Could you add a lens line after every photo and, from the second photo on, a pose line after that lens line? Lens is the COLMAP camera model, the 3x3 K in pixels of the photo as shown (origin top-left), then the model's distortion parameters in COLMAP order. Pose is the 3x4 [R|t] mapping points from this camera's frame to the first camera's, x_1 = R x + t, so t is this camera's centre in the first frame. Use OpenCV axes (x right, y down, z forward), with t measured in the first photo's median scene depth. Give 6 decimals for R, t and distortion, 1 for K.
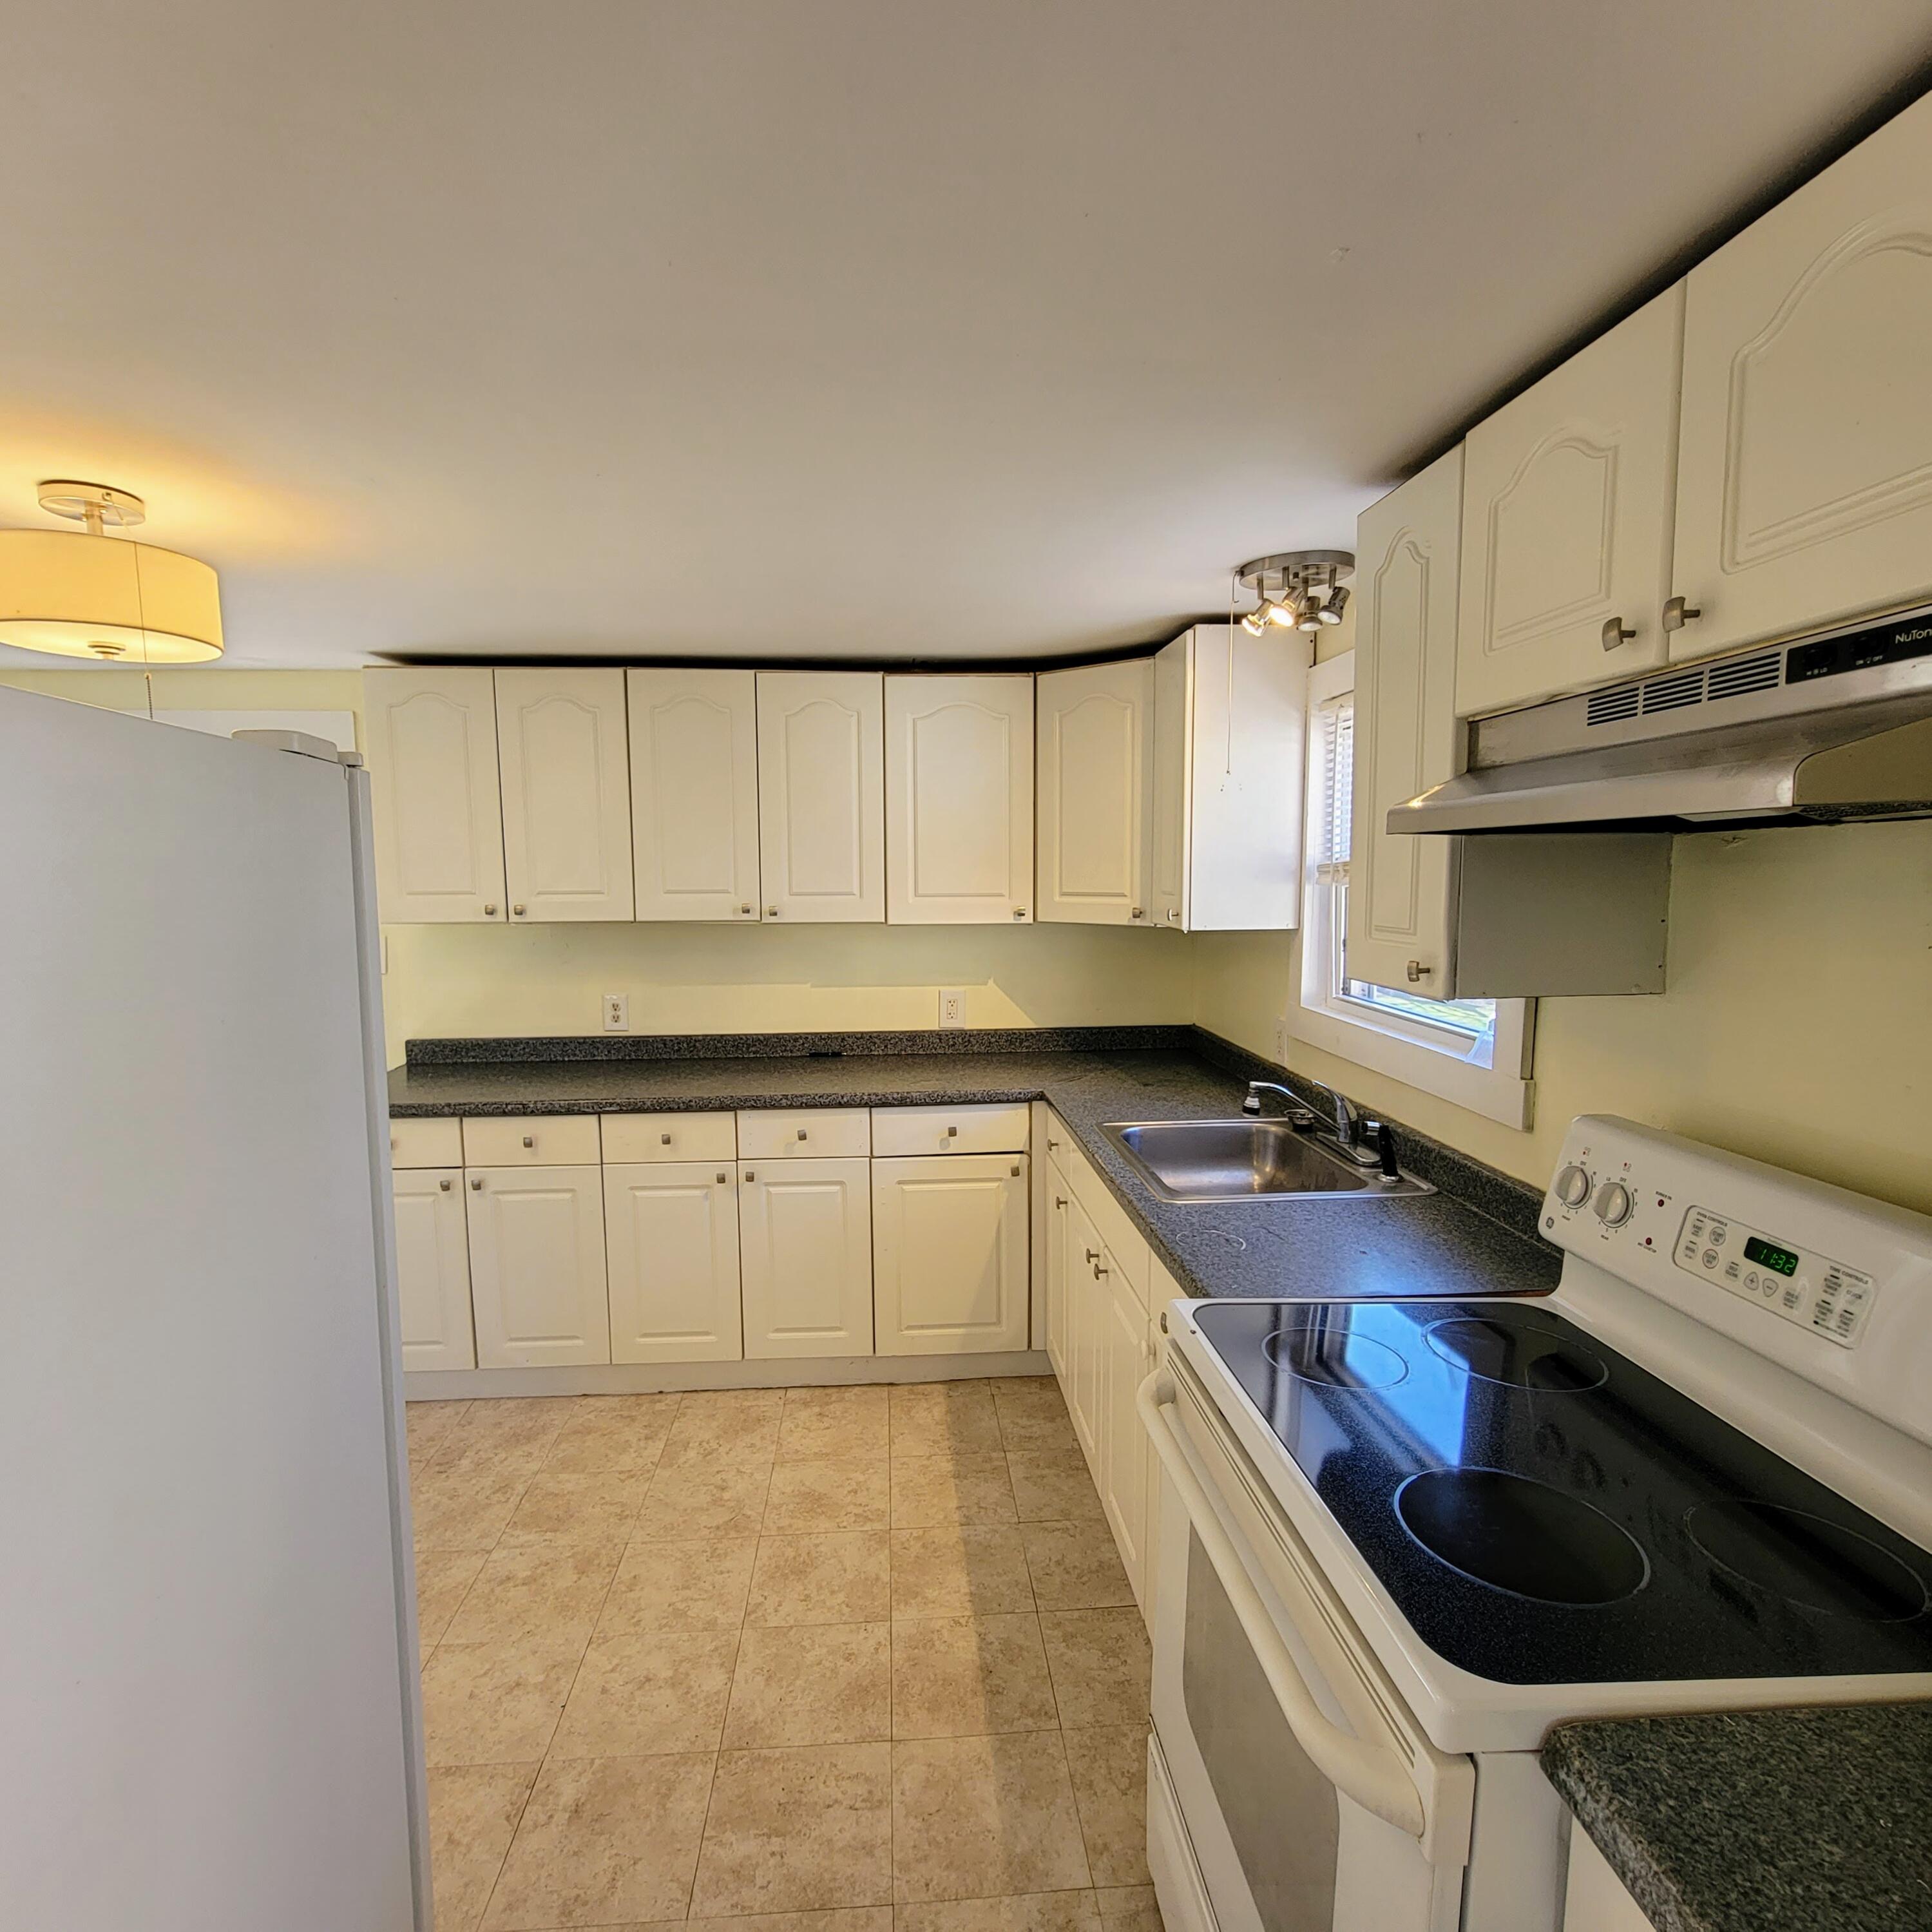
lens RADIAL K [[1057.8, 0, 954.7], [0, 1057.8, 983.1], [0, 0, 1]] dist [-0.006392, 0.000783]
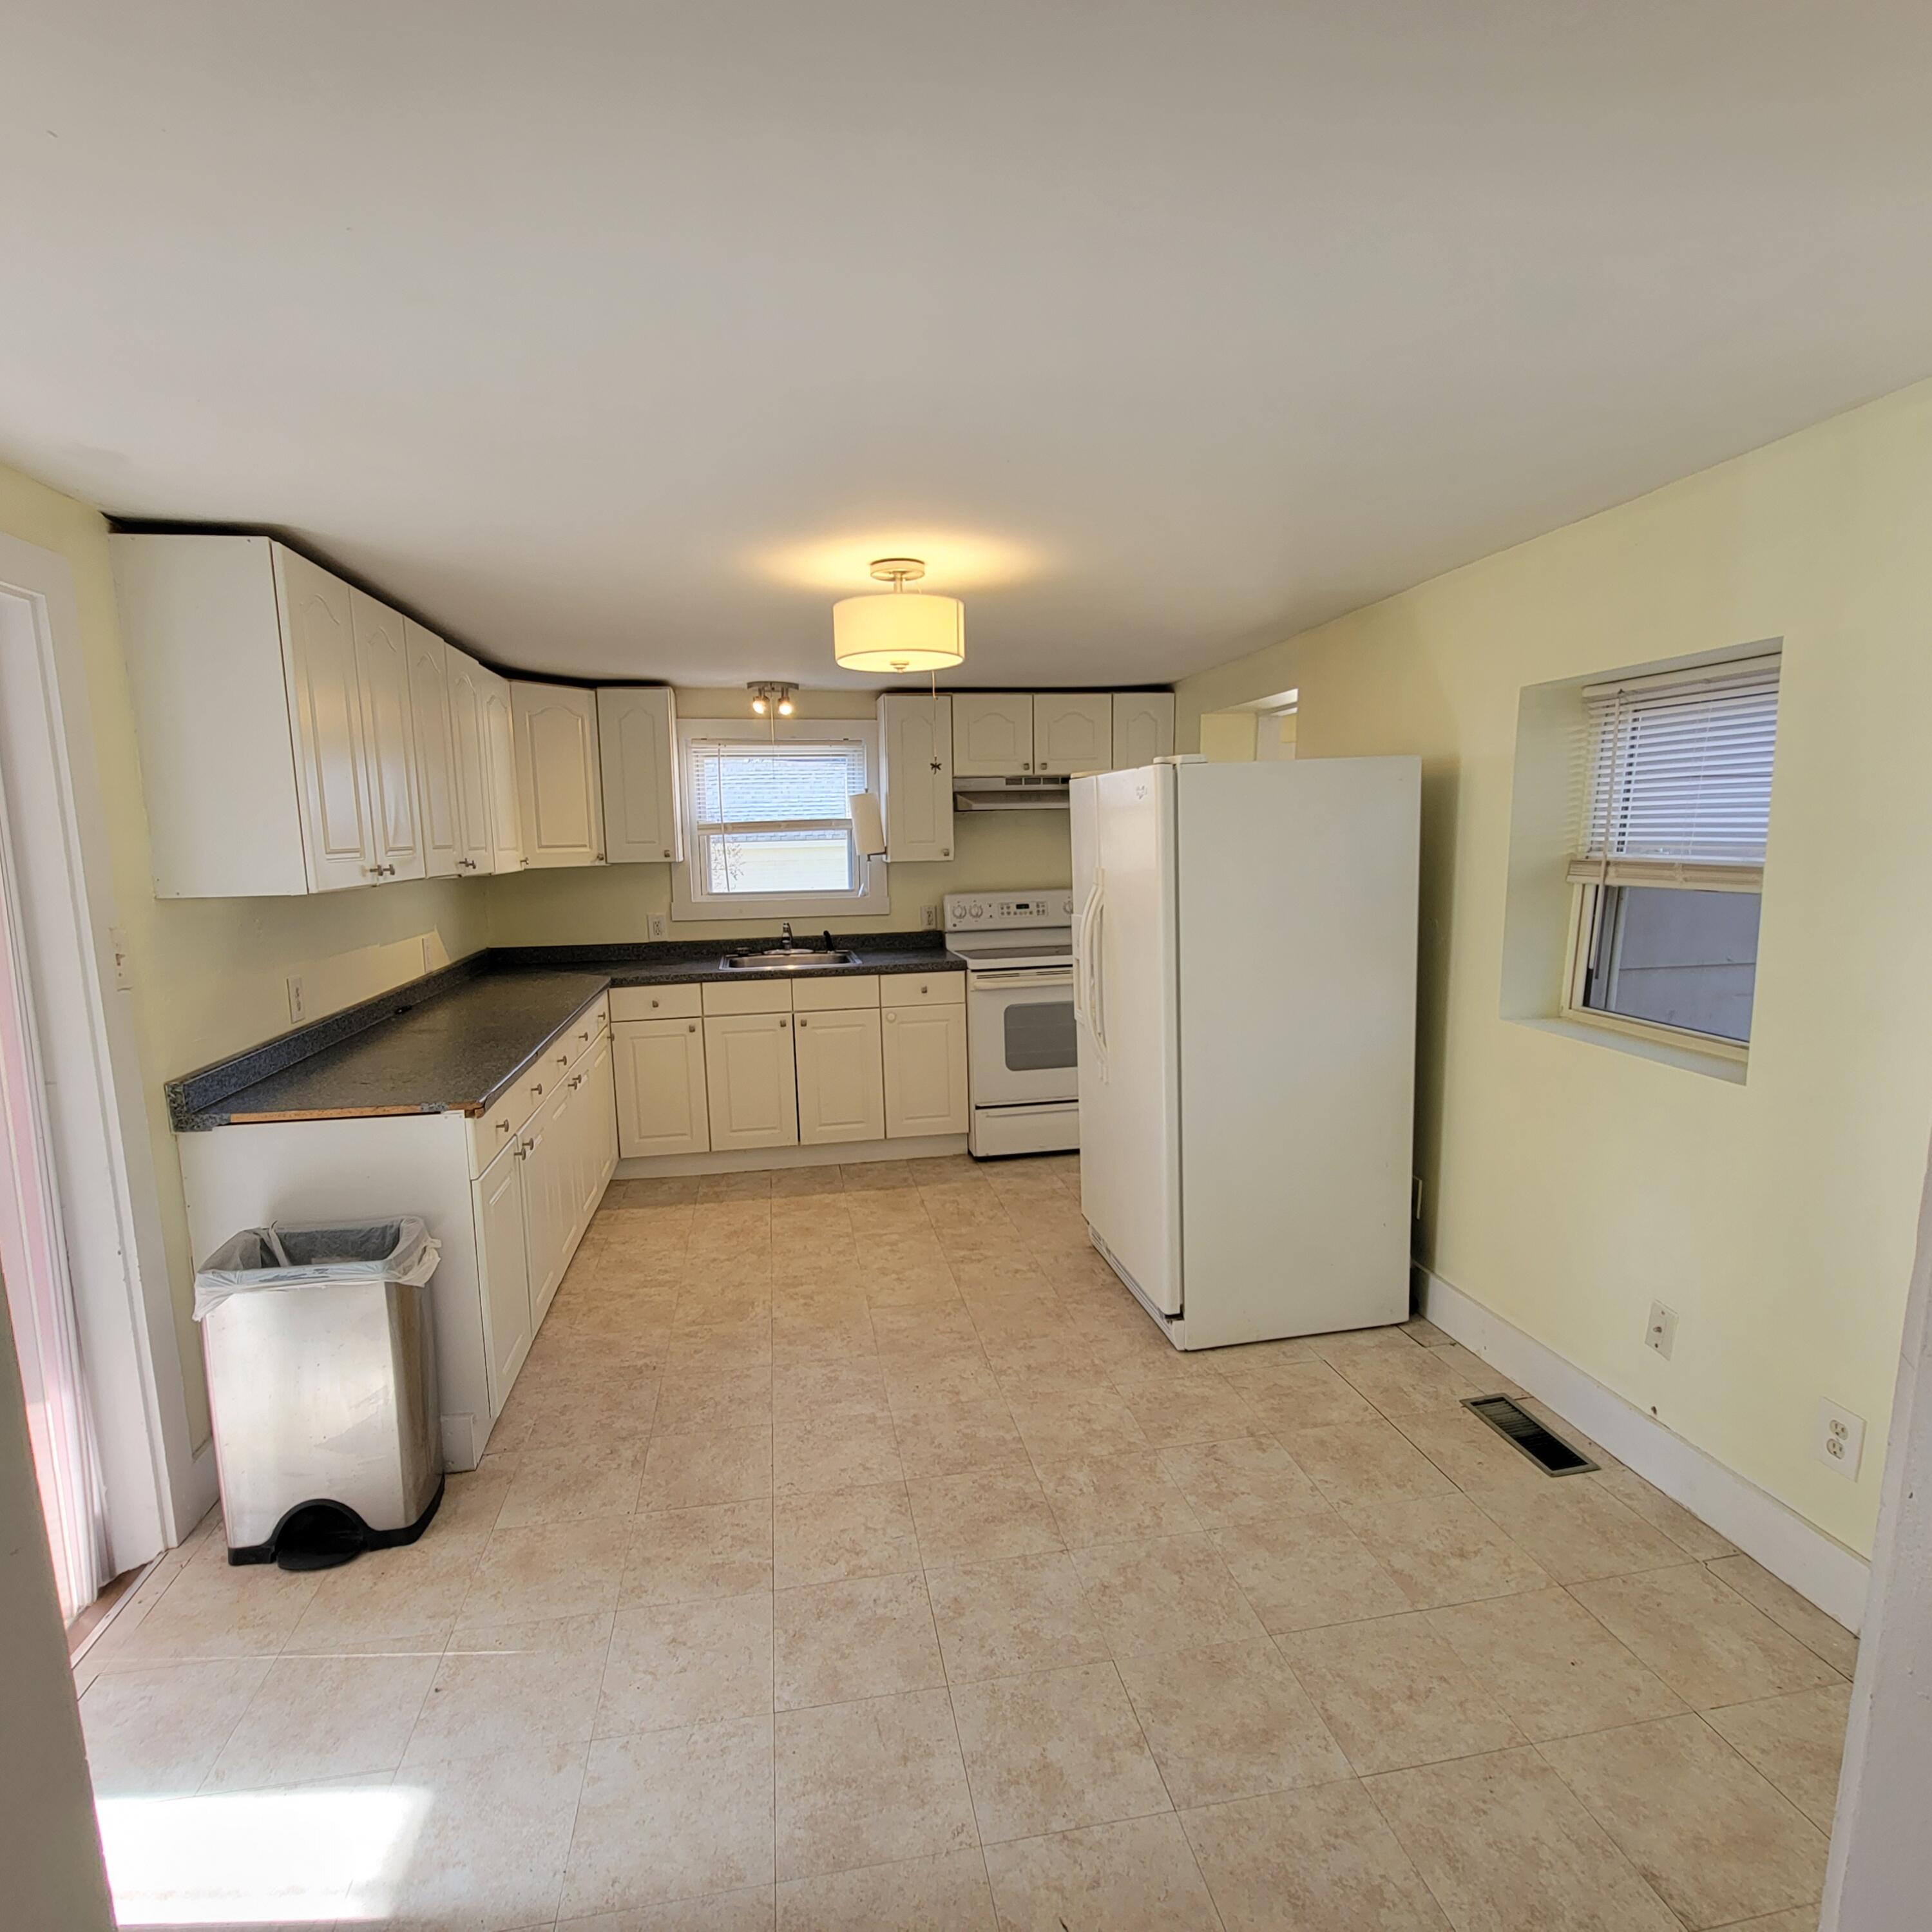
lens RADIAL K [[1057.8, 0, 939.9], [0, 1057.8, 991.0], [0, 0, 1]] dist [-0.006392, 0.000783]
pose [[-0.096836, -0.141208, 0.985233, -2.108851], [0.130173, 0.979585, 0.153193, -0.071133], [-0.986751, 0.143086, -0.076478, 1.002147]]
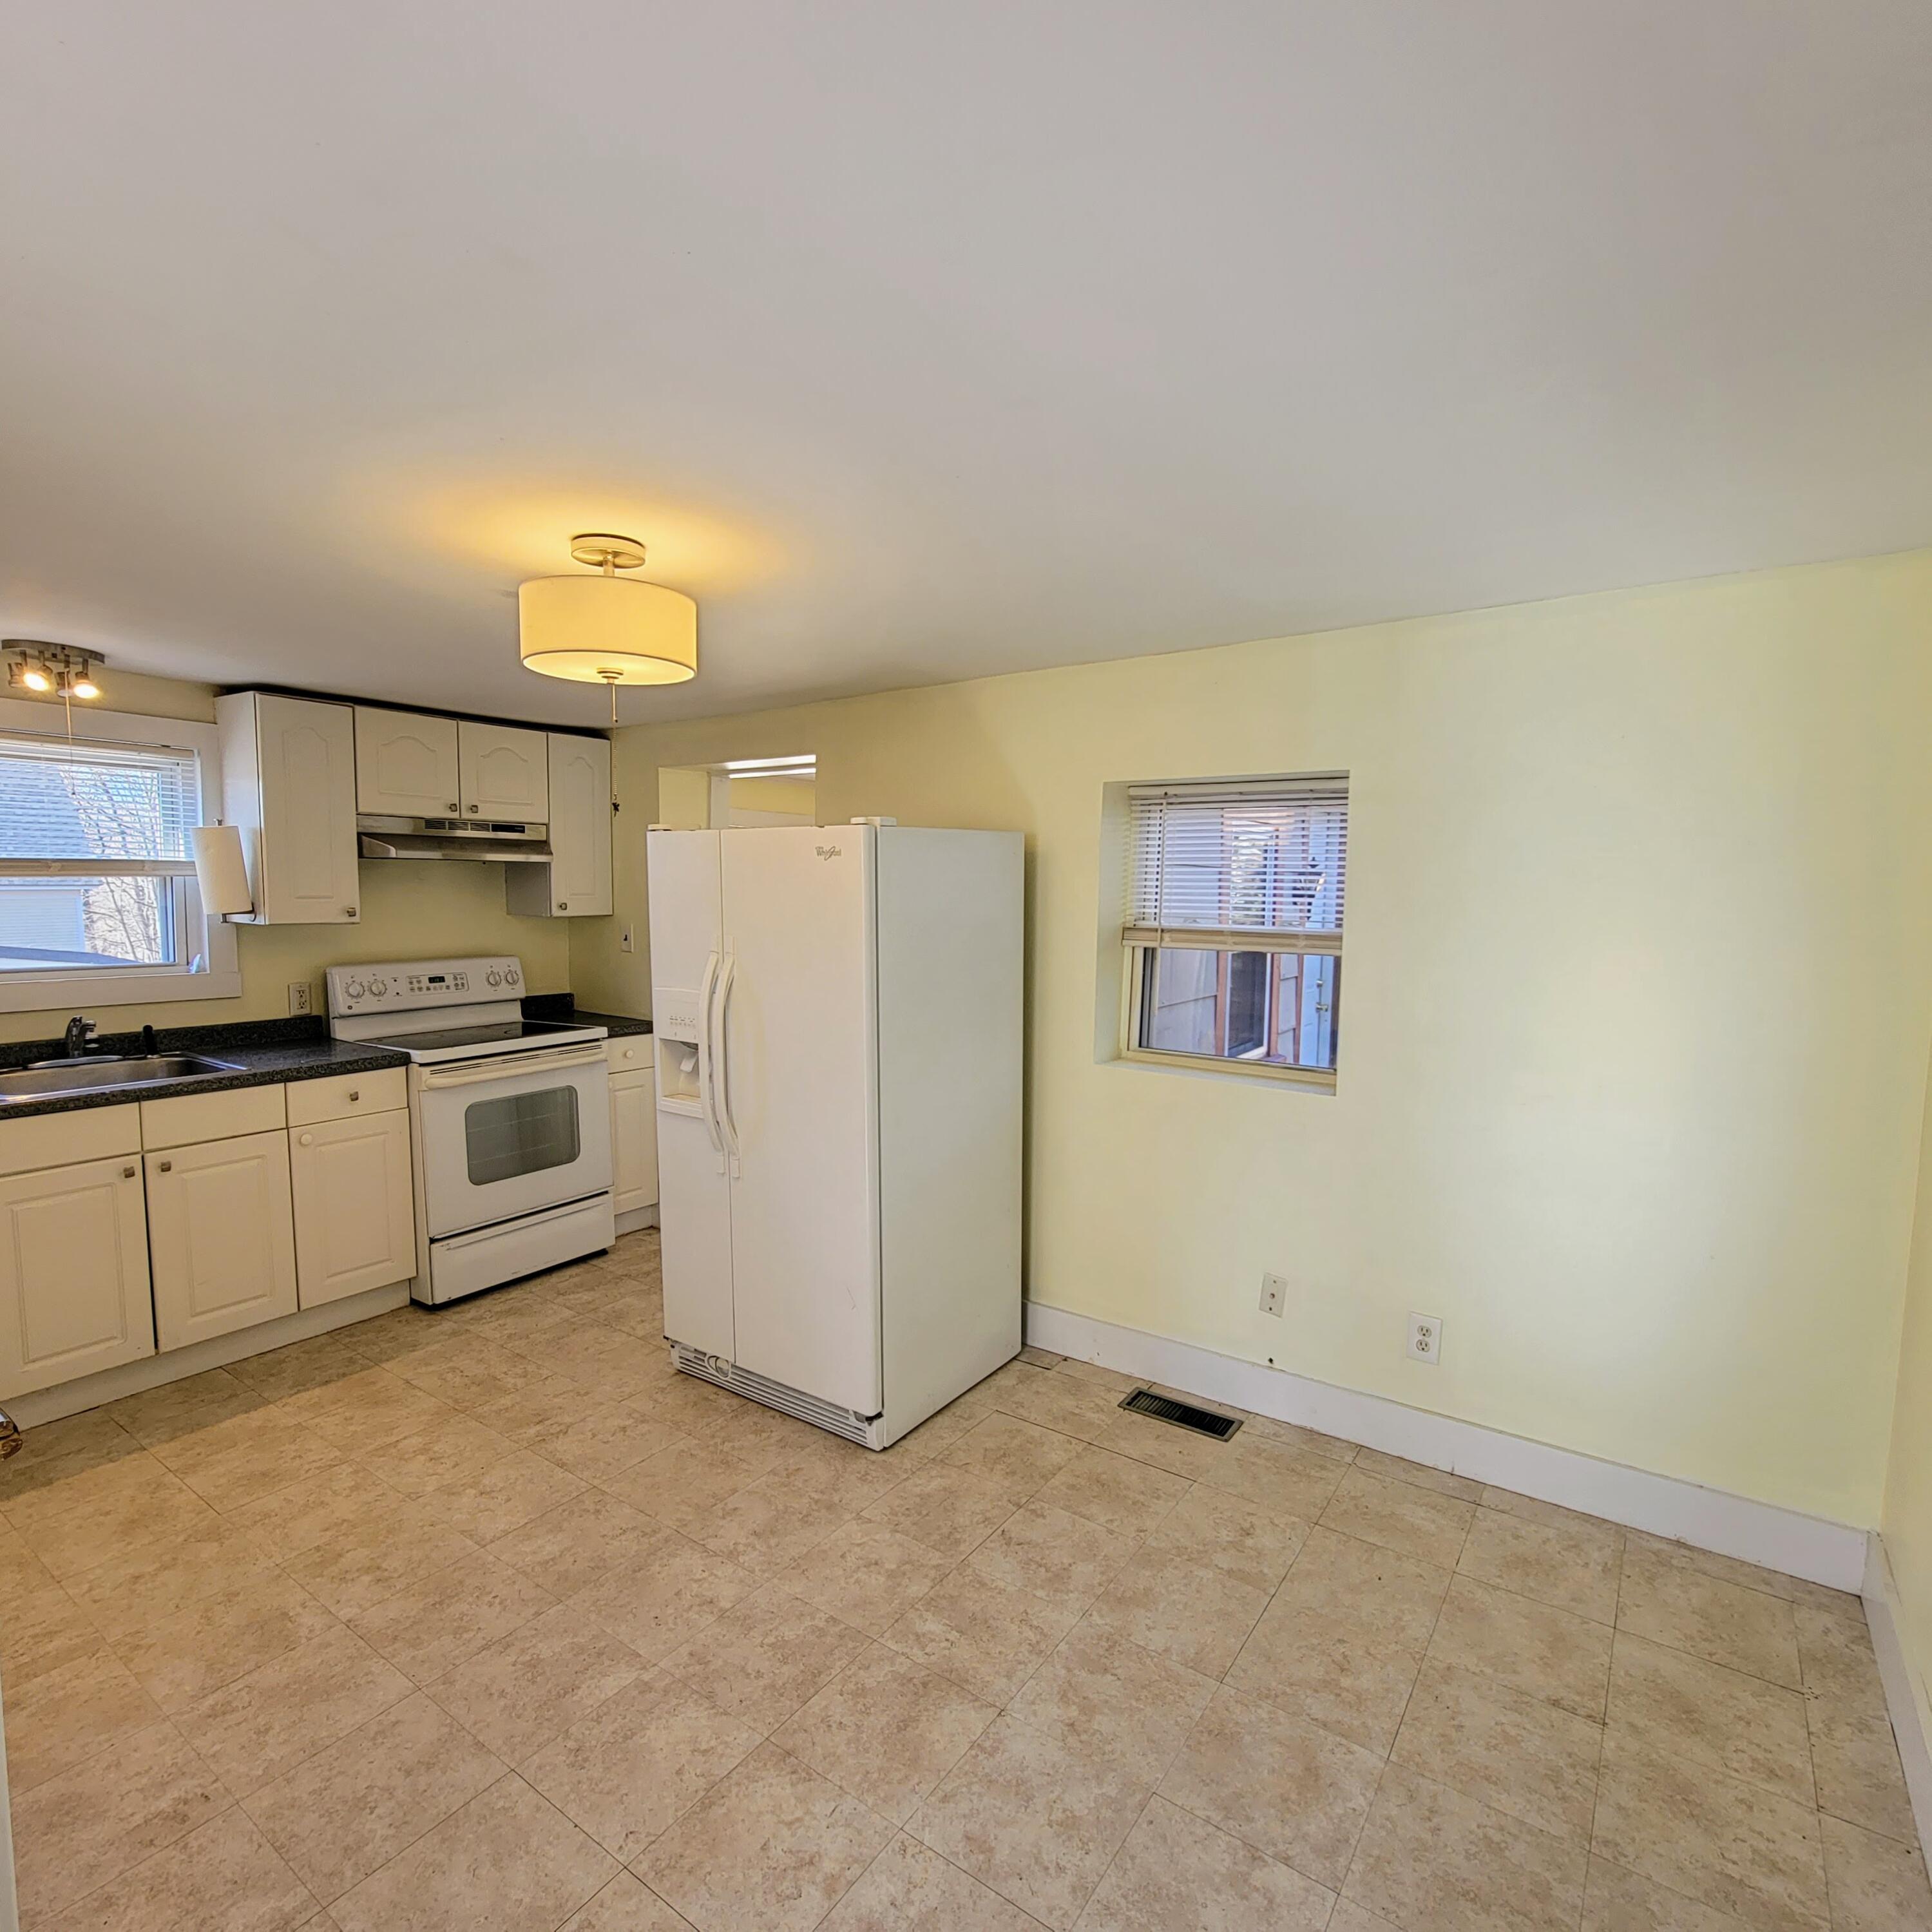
lens RADIAL K [[1057.8, 0, 954.6], [0, 1057.8, 985.9], [0, 0, 1]] dist [-0.006392, 0.000783]
pose [[-0.778510, -0.063819, 0.624379, -1.645372], [0.060202, 0.982637, 0.175500, -0.142027], [-0.624738, 0.174217, -0.761151, 1.522891]]
